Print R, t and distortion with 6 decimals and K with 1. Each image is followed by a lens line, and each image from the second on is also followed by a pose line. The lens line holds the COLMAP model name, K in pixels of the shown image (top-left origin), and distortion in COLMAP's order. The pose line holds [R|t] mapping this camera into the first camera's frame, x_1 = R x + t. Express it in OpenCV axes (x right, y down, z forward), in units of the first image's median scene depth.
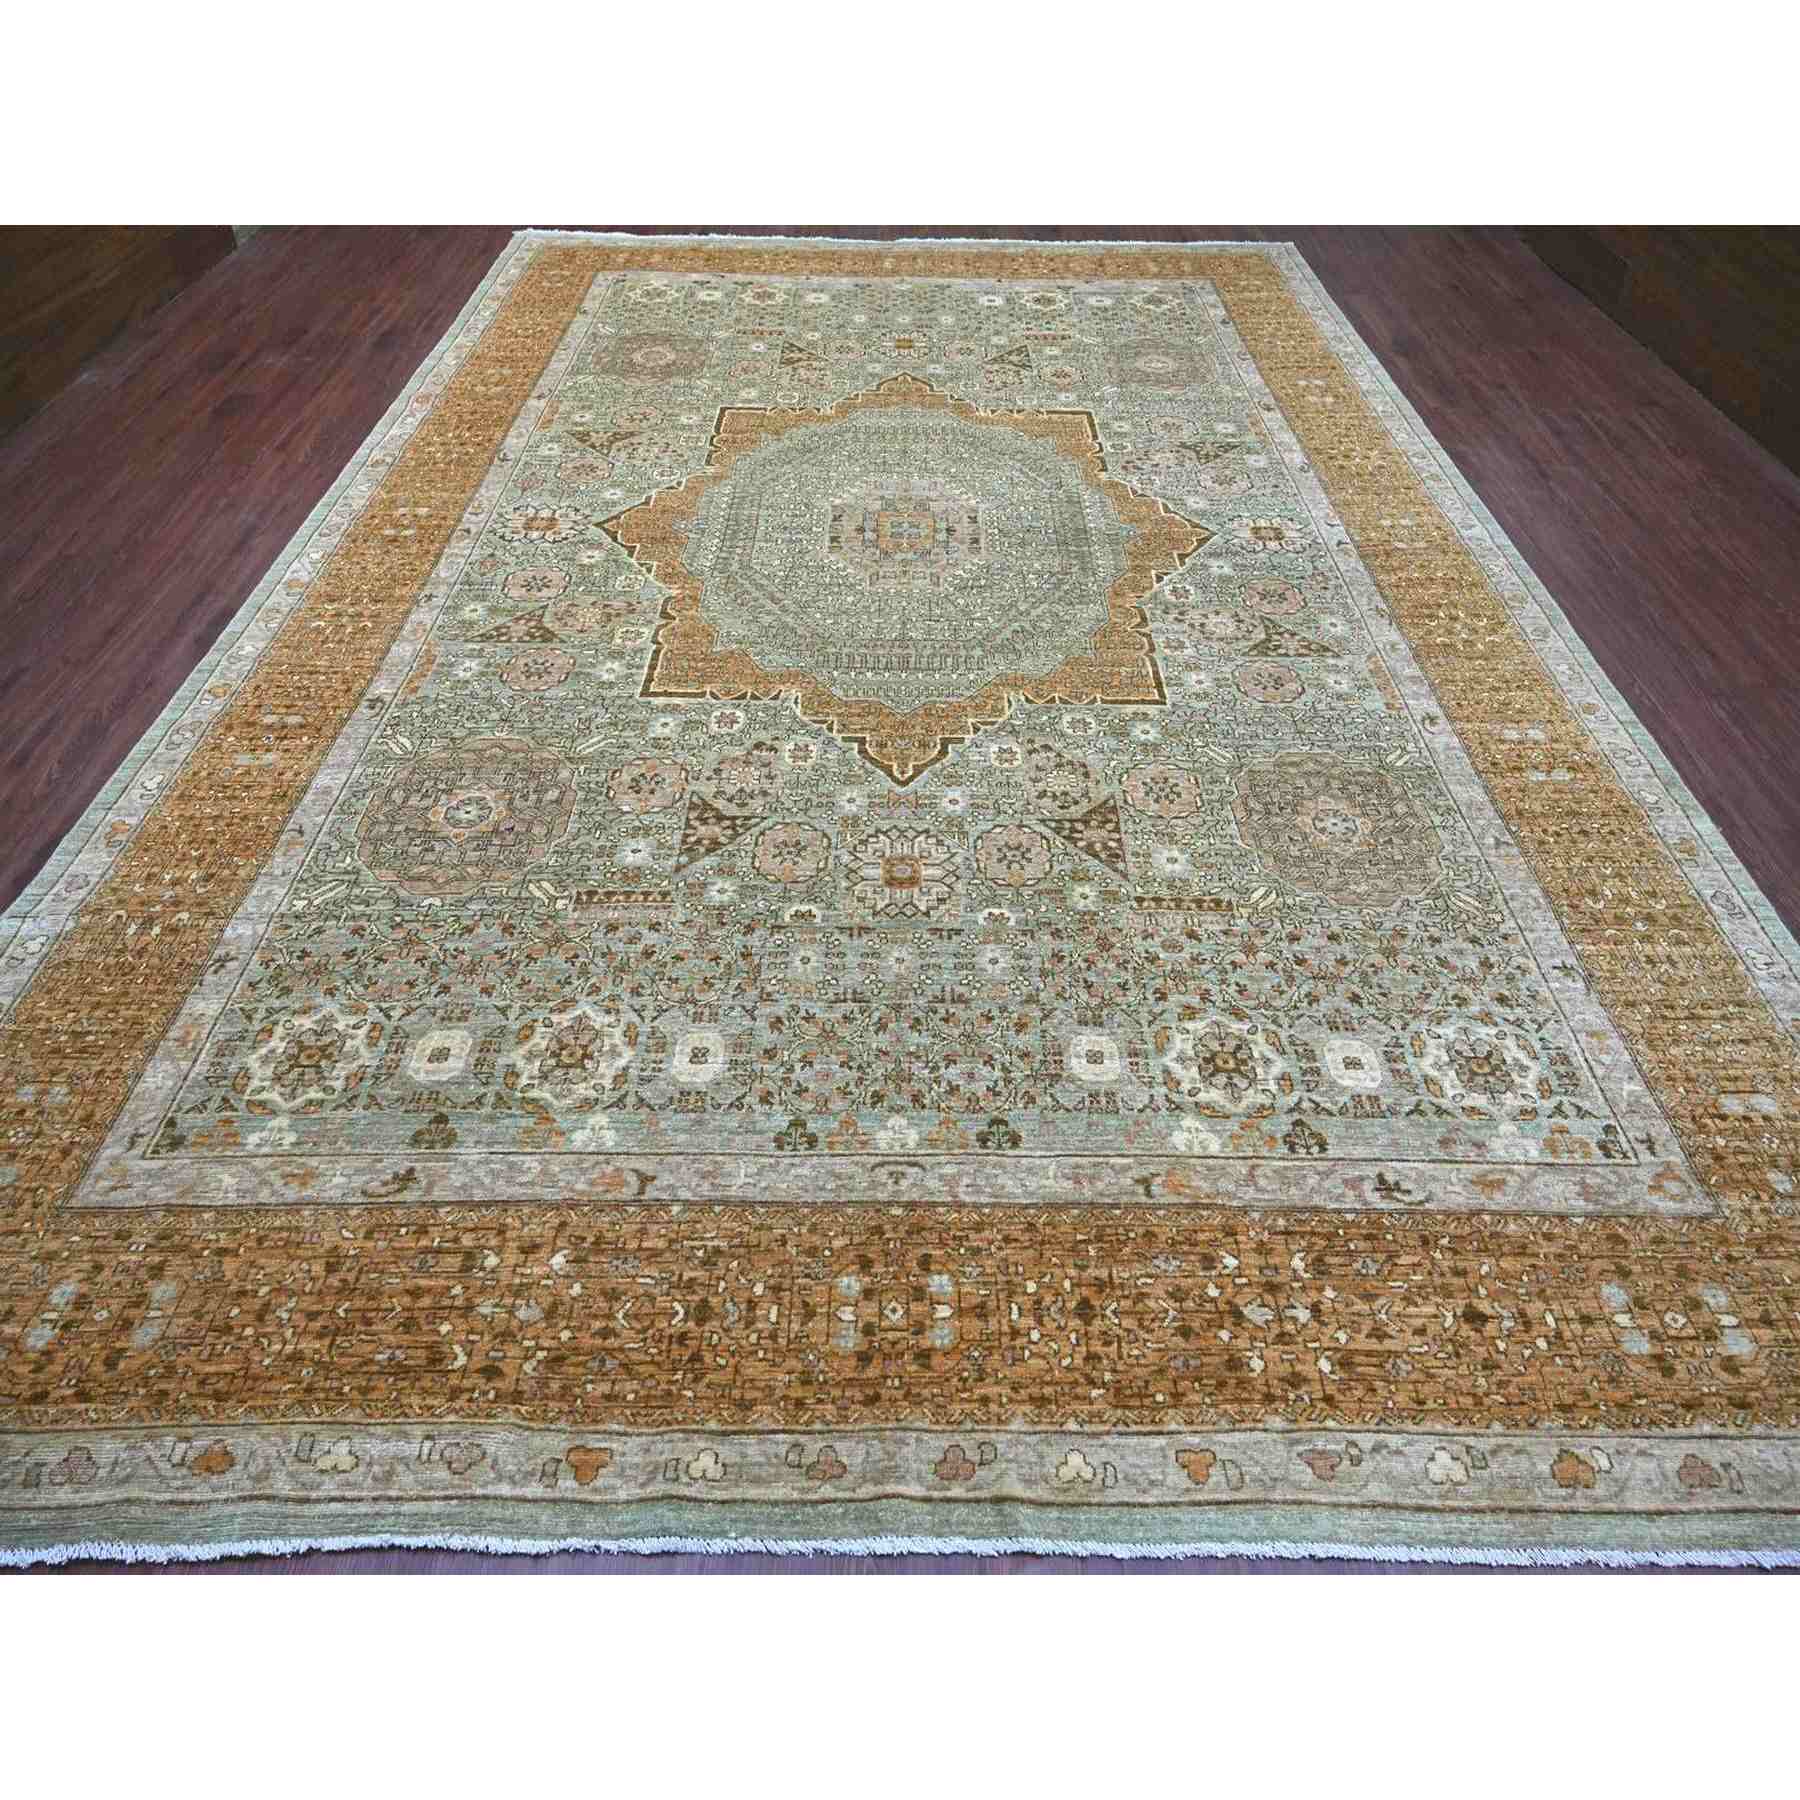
lens RADIAL K [[1182.1, 0, 865.0], [0, 1182.1, 899.5], [0, 0, 1]] dist [-0.009554, 0.000378]
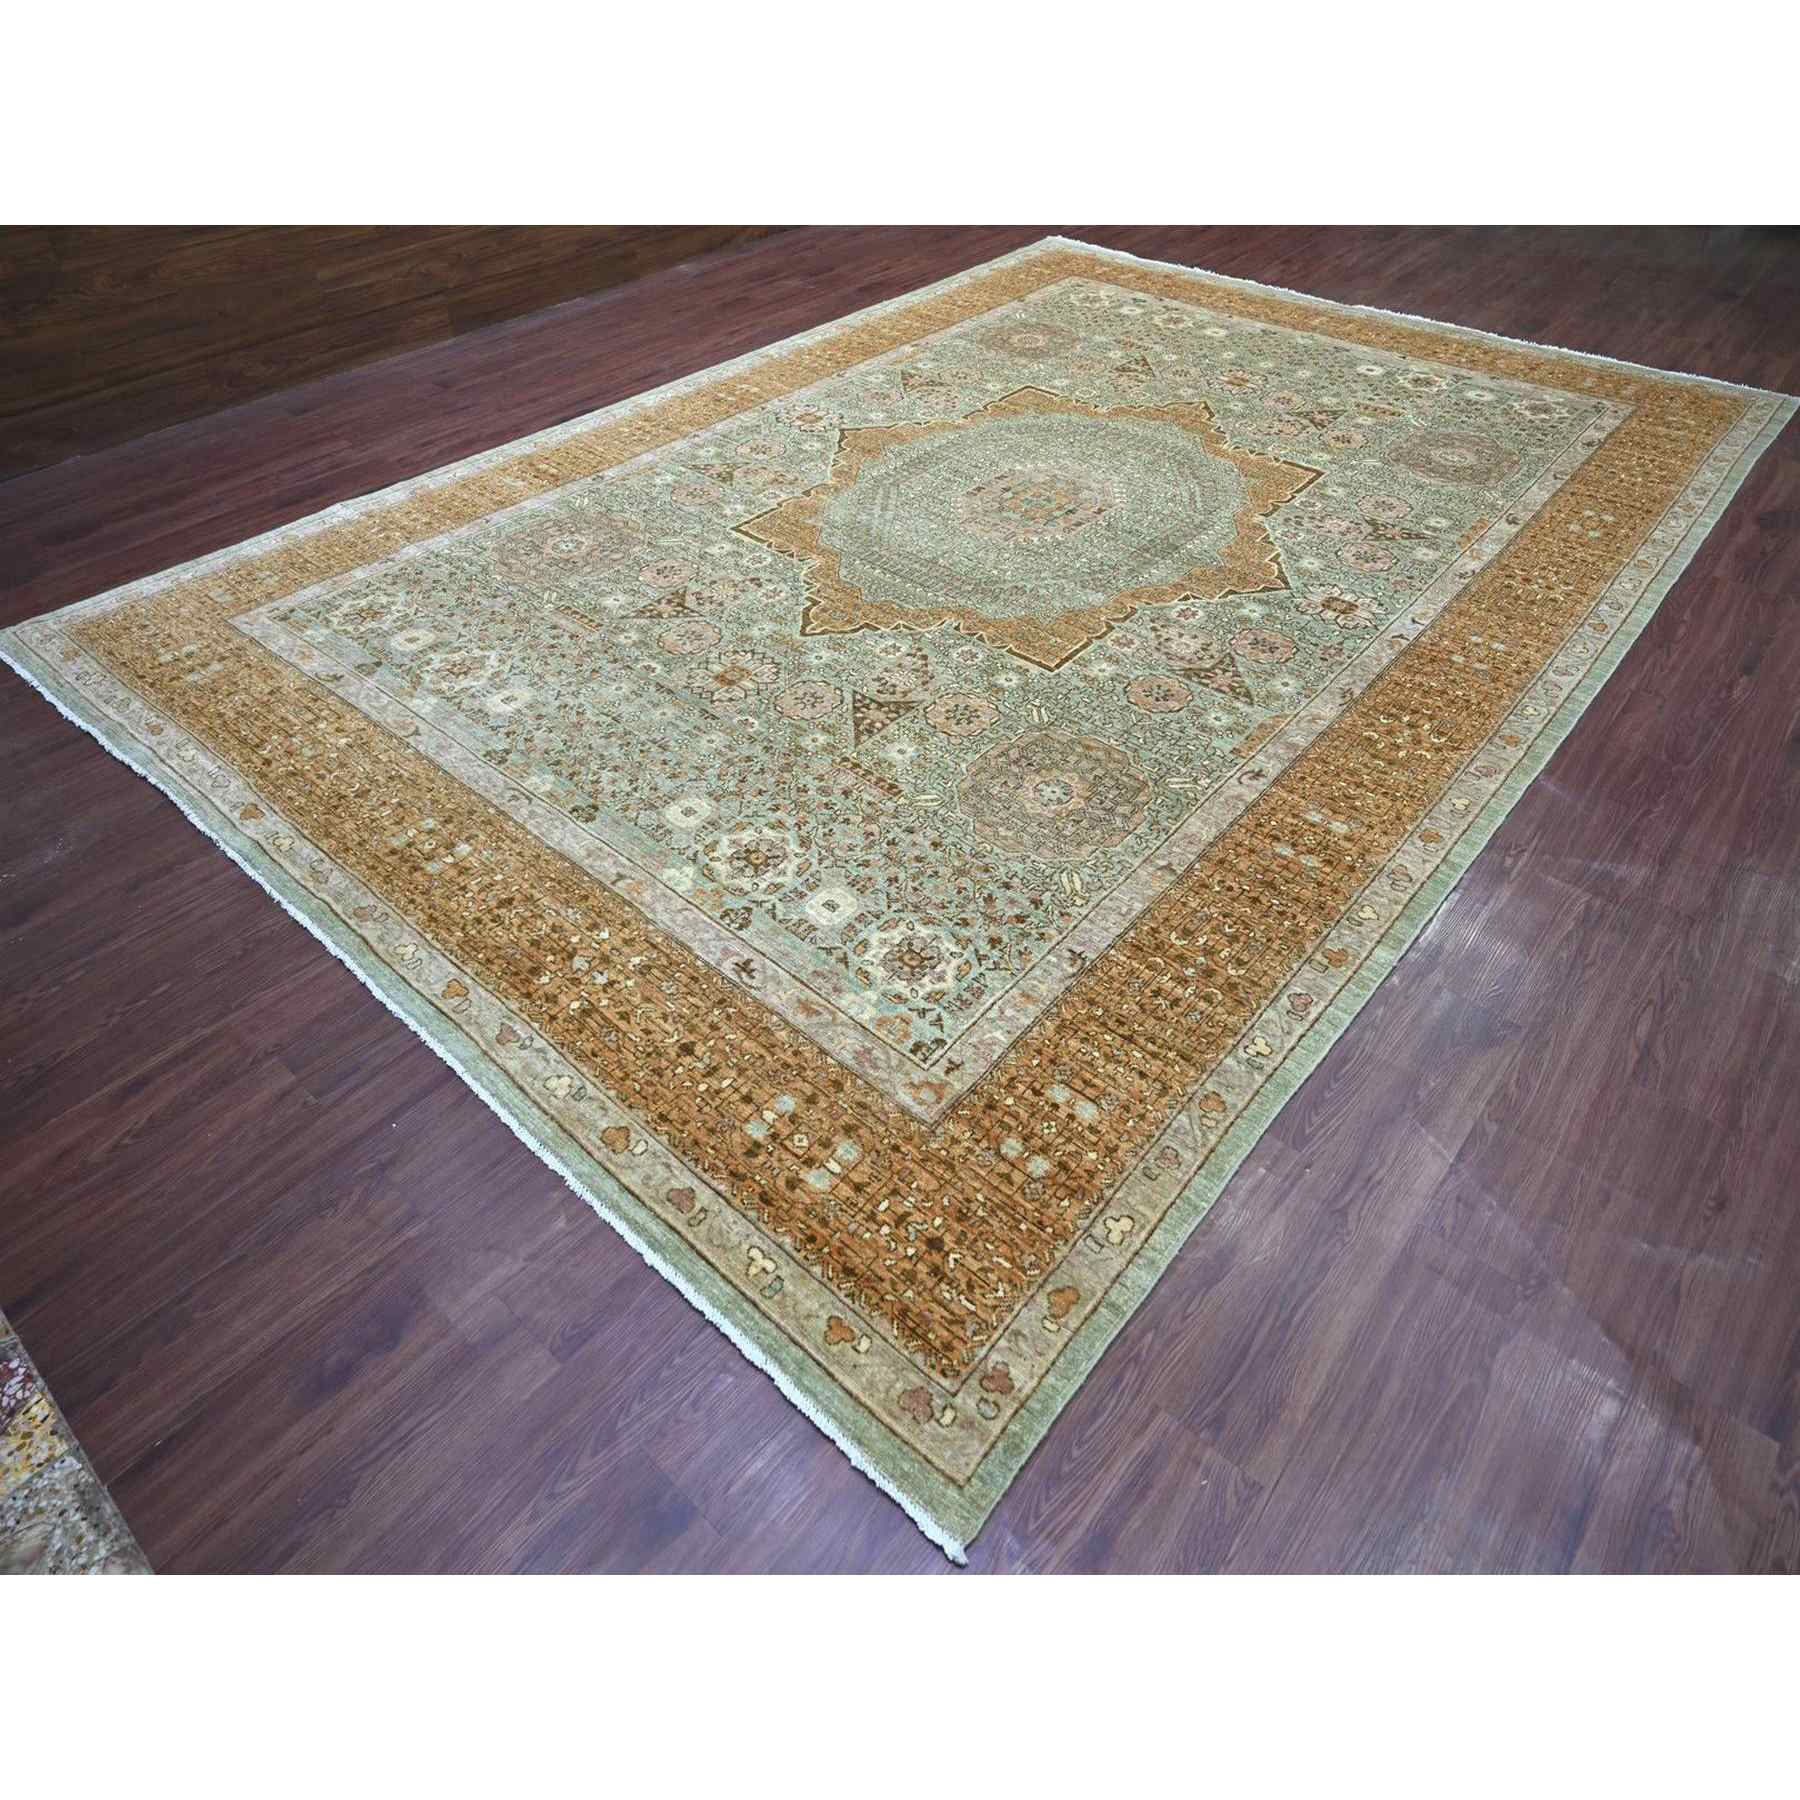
lens RADIAL K [[1182.1, 0, 865.0], [0, 1182.1, 899.5], [0, 0, 1]] dist [-0.009554, 0.000378]
pose [[0.736786, 0.445456, -0.508640, 0.844469], [-0.465600, 0.879768, 0.096042, 0.000633], [0.490269, 0.166060, 0.855605, -0.015565]]
